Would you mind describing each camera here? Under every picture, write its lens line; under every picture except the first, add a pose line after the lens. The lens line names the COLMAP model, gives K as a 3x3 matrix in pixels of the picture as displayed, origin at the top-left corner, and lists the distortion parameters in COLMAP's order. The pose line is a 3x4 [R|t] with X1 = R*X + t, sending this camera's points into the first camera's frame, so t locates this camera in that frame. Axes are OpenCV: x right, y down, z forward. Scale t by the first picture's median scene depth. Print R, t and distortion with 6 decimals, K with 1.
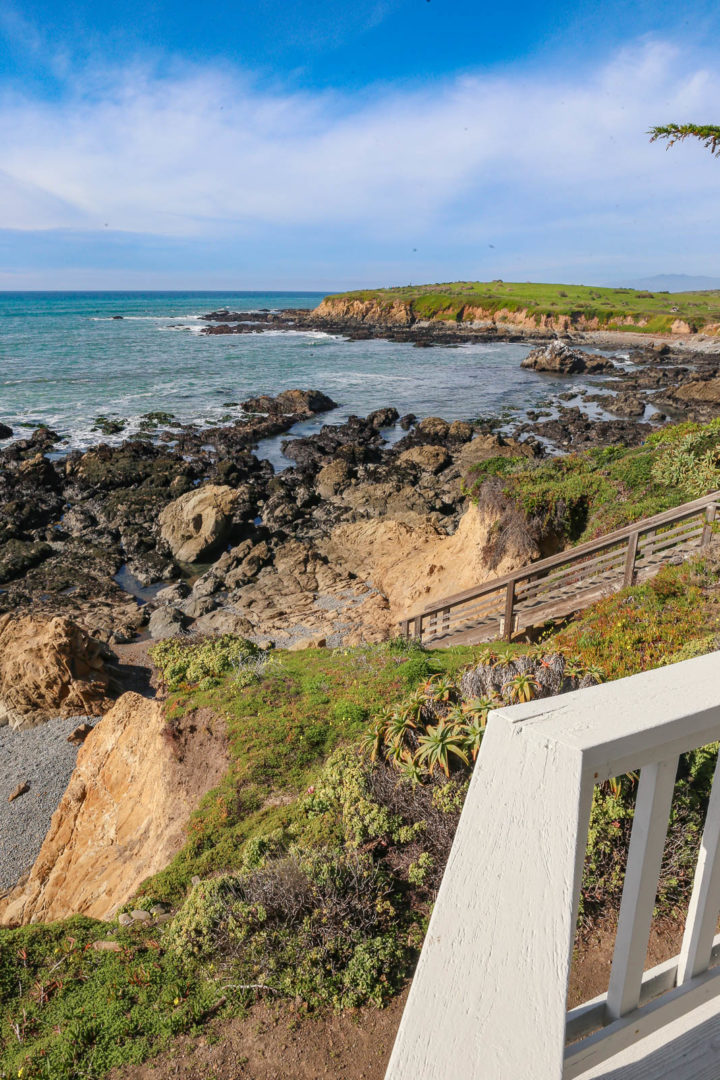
lens RADIAL K [[761.8, 0, 357.1], [0, 761.8, 544.8], [0, 0, 1]] dist [-0.116978, 0.094828]
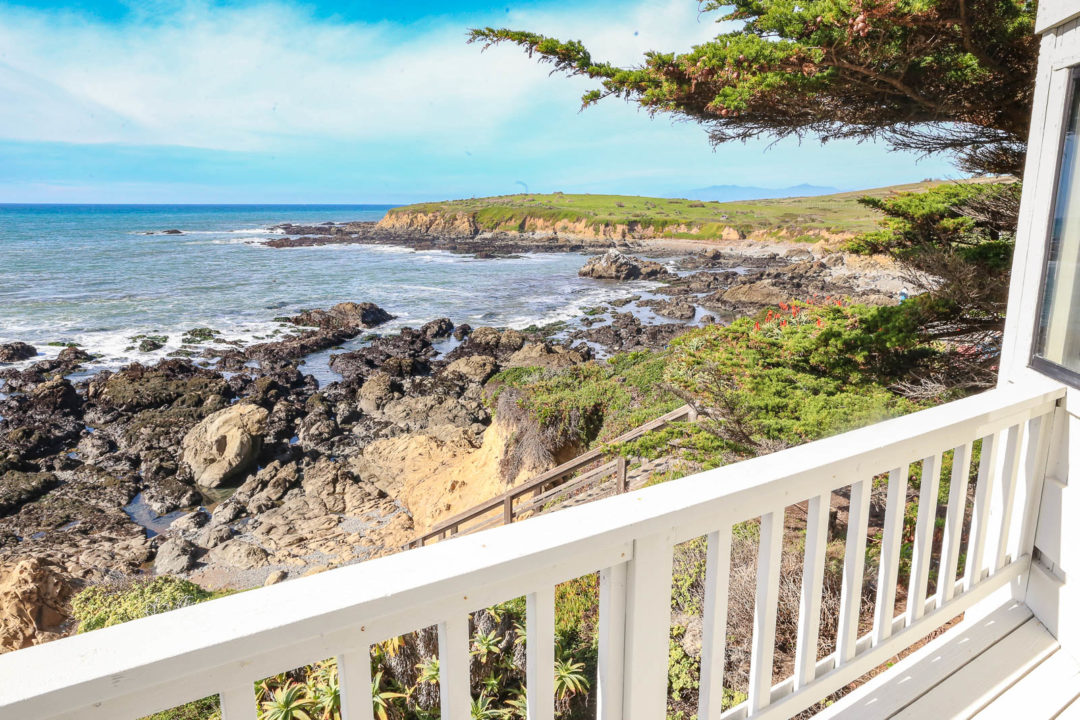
lens RADIAL K [[765.9, 0, 540.0], [0, 765.9, 360.0], [0, 0, 1]] dist [-0.113585, 0.093061]
pose [[0.989229, -0.030385, 0.143188, 0.033476], [0.047647, 0.991785, -0.118715, -0.002475], [-0.138404, 0.124259, 0.982550, 0.007339]]
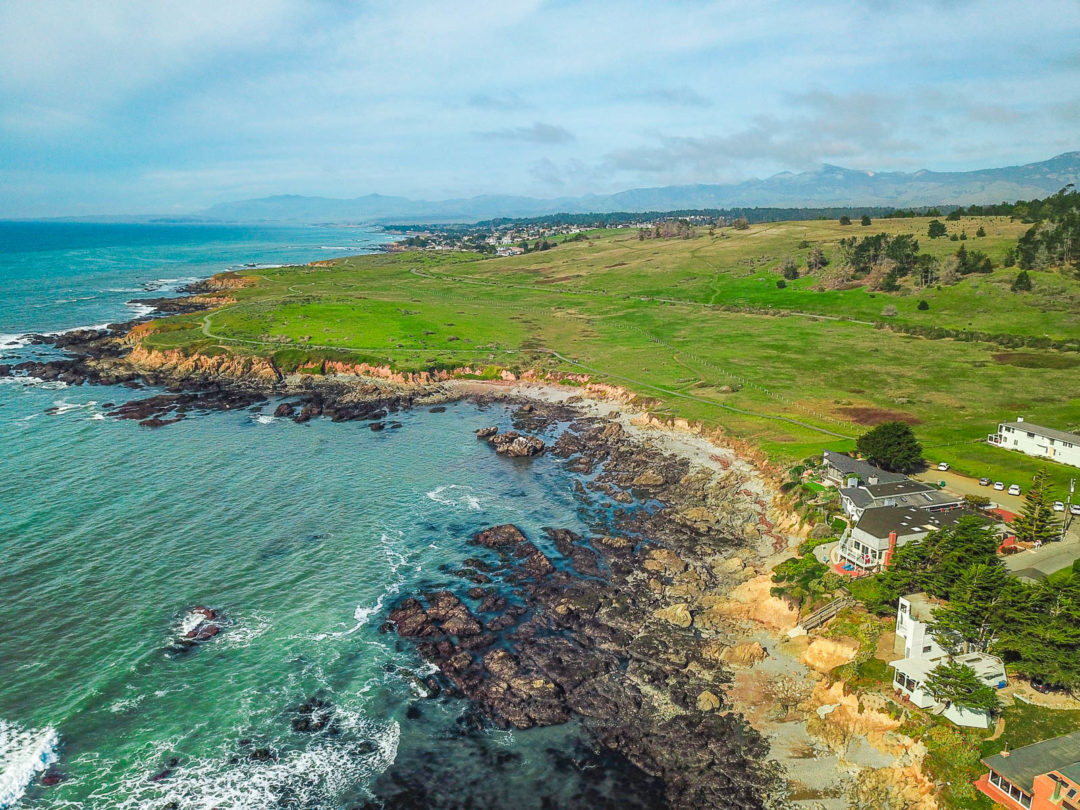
lens RADIAL K [[825.6, 0, 540.0], [0, 825.6, 405.0], [0, 0, 1]] dist [0.059507, -0.000852]
pose [[0.780936, -0.140960, 0.608497, -1.977616], [0.199127, 0.979555, -0.028641, -0.677911], [-0.592019, 0.143535, 0.793039, -1.236119]]
